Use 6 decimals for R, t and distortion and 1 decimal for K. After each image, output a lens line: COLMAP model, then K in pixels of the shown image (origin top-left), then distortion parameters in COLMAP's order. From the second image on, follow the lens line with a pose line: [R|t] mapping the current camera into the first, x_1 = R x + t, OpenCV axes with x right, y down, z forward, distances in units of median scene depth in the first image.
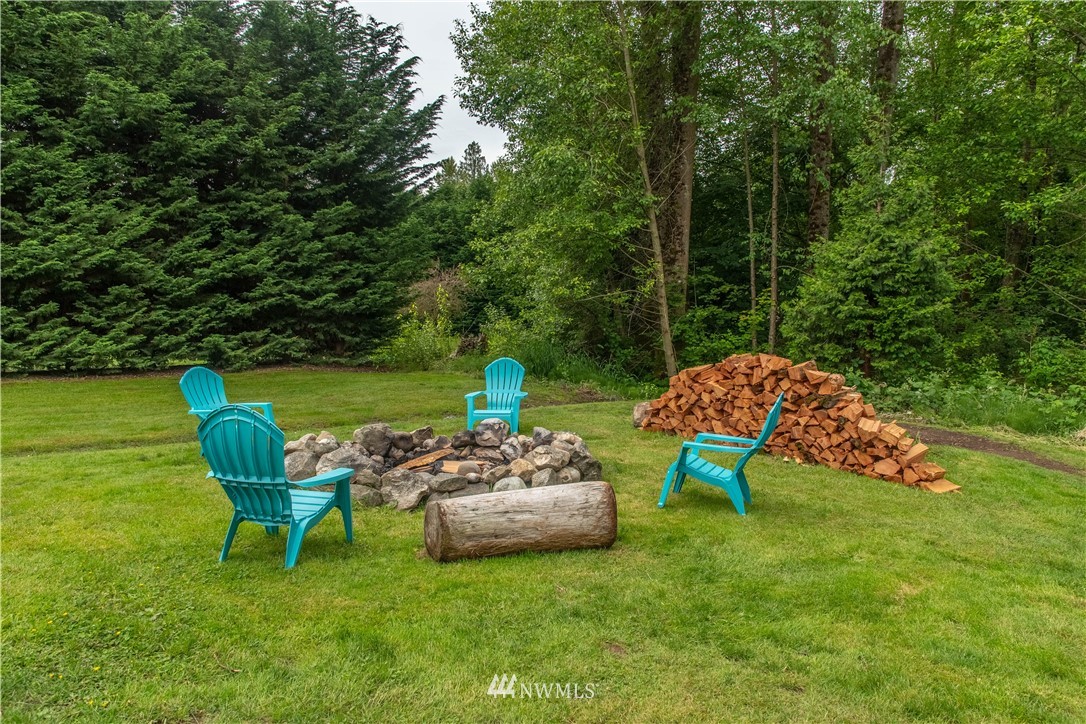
lens RADIAL K [[755.3, 0, 524.2], [0, 755.3, 365.5], [0, 0, 1]] dist [0.025856, -0.000407]
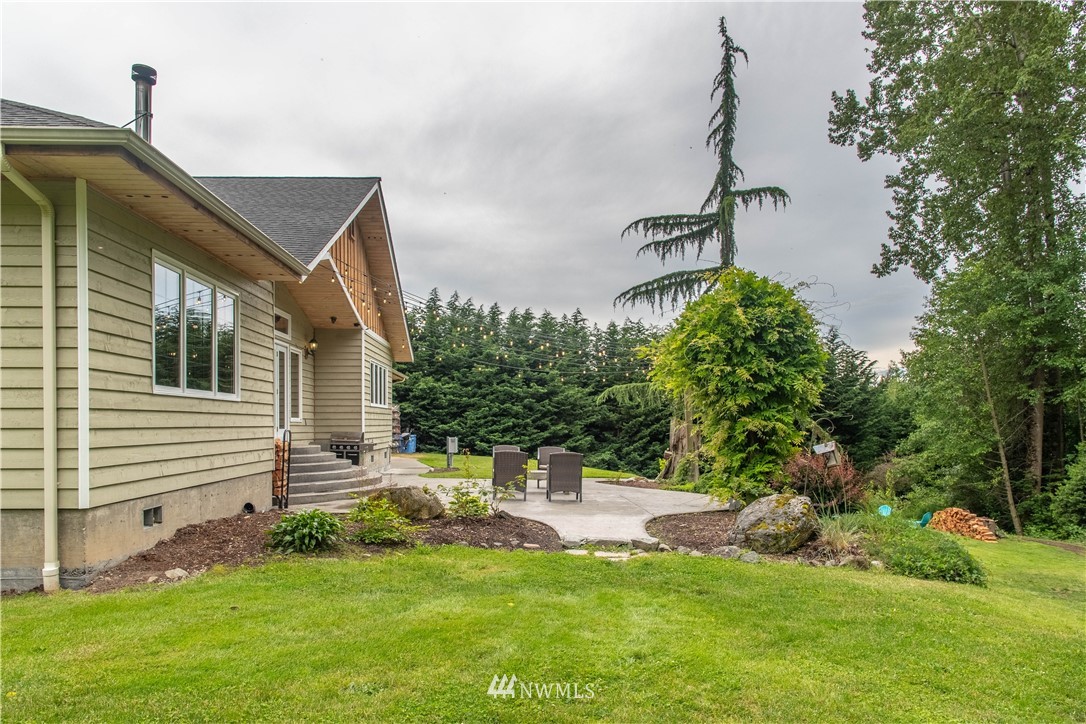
lens RADIAL K [[771.2, 0, 510.3], [0, 771.2, 428.9], [0, 0, 1]] dist [0.025864, 0.000578]
pose [[0.816751, 0.009933, -0.576905, 0.324911], [-0.079262, 0.992304, -0.095129, 0.061597], [0.571520, 0.123423, 0.811253, -1.528445]]
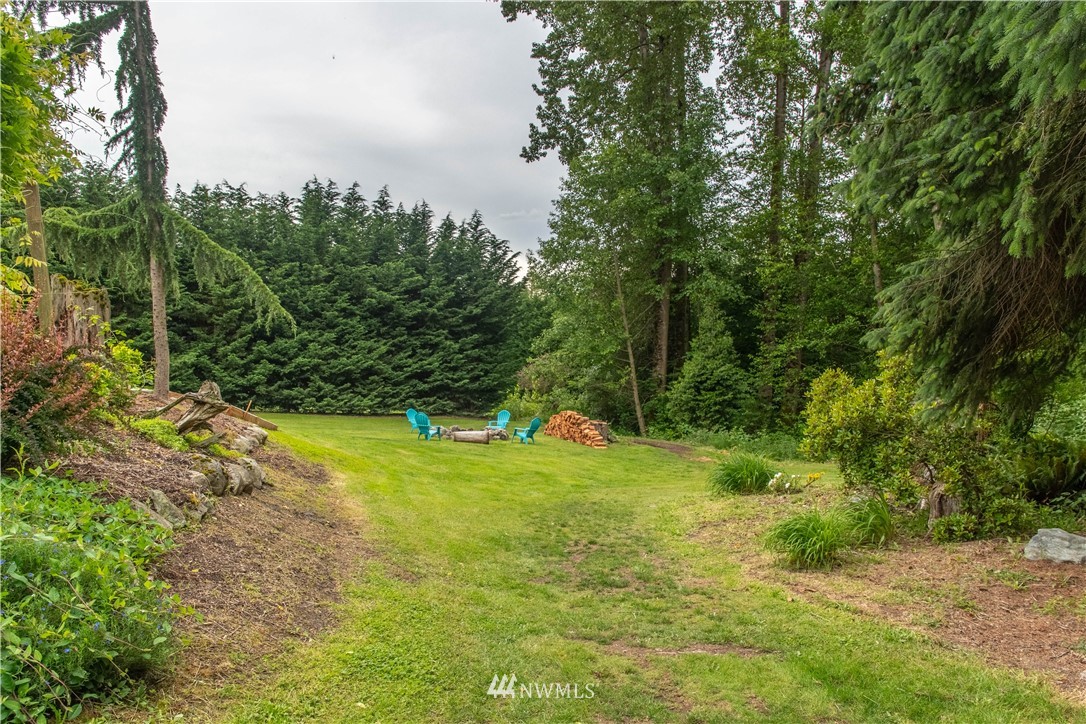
lens RADIAL K [[771.2, 0, 510.3], [0, 771.2, 428.9], [0, 0, 1]] dist [0.025864, 0.000578]
pose [[0.969232, 0.039980, -0.242881, 0.392605], [-0.041547, 0.999136, -0.001330, 0.035354], [0.242618, 0.011380, 0.970055, -1.039680]]
